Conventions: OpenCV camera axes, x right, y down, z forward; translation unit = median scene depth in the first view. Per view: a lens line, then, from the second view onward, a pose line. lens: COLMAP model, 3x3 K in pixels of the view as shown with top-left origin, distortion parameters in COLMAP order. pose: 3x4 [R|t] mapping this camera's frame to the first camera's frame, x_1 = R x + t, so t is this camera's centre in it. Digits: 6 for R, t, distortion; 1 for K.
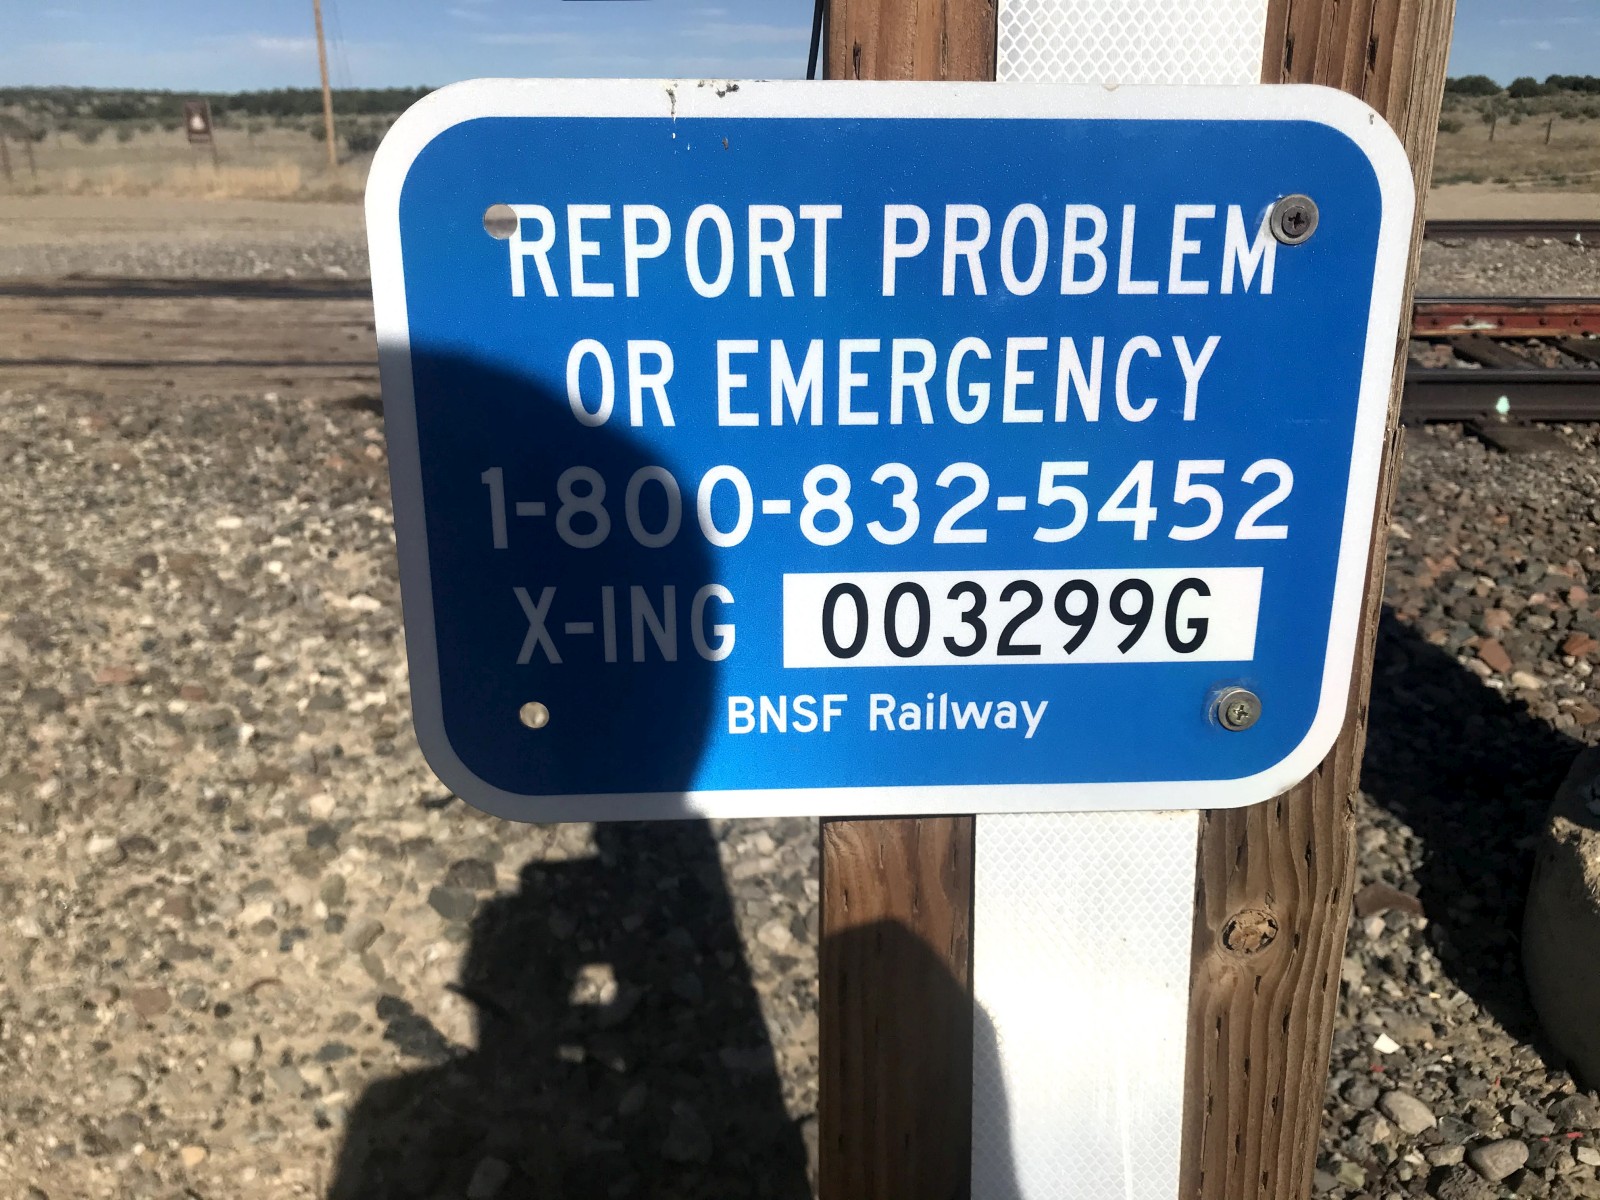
lens RADIAL K [[1317.3, 0, 792.9], [0, 1317.3, 606.8], [0, 0, 1]] dist [0.022851, -0.033113]
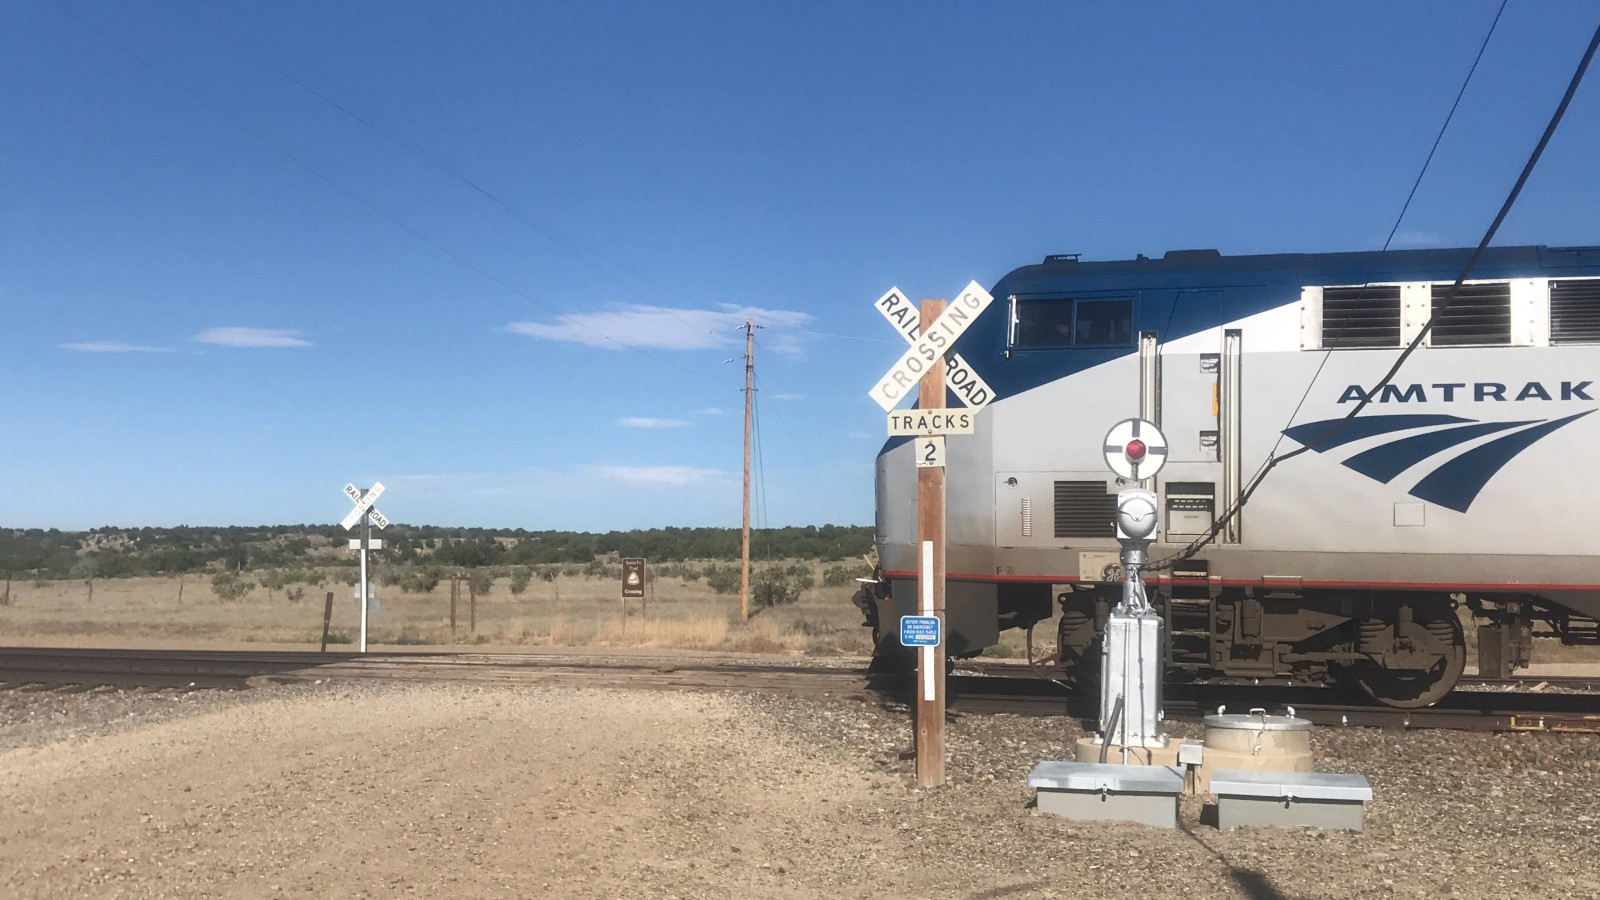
lens RADIAL K [[1924.6, 0, 771.4], [0, 1924.6, 359.9], [0, 0, 1]] dist [0.041057, 0.000000]
pose [[0.959714, -0.025090, -0.279858, 0.075451], [-0.101570, 0.897675, -0.428792, 0.112564], [0.261979, 0.439943, 0.858963, -0.332476]]
